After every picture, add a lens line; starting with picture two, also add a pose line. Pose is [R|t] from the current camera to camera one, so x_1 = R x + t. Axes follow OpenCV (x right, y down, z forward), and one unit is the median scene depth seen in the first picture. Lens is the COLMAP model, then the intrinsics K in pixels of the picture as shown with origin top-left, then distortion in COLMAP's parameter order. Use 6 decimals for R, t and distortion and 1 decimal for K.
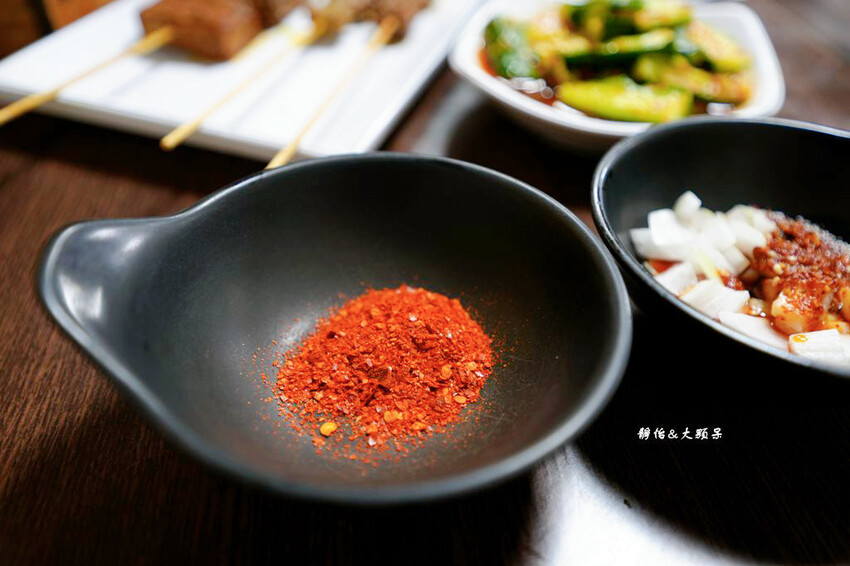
lens RADIAL K [[686.3, 0, 427.3], [0, 686.3, 283.7], [0, 0, 1]] dist [0.003038, 0.015568]
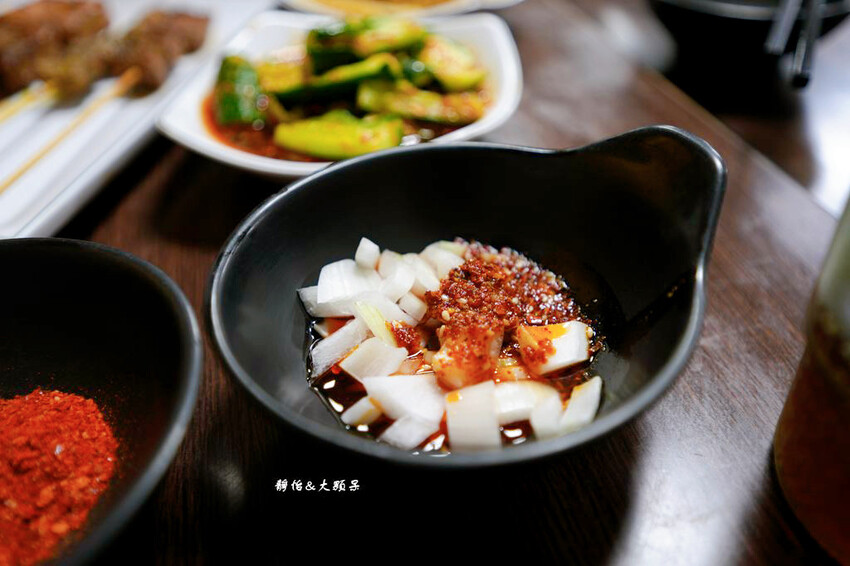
lens RADIAL K [[686.3, 0, 422.5], [0, 686.3, 282.8], [0, 0, 1]] dist [0.003038, 0.015568]
pose [[0.990166, -0.132751, 0.044146, 0.443819], [0.133873, 0.990720, -0.023491, -0.046165], [-0.040618, 0.029170, 0.998749, 0.108875]]
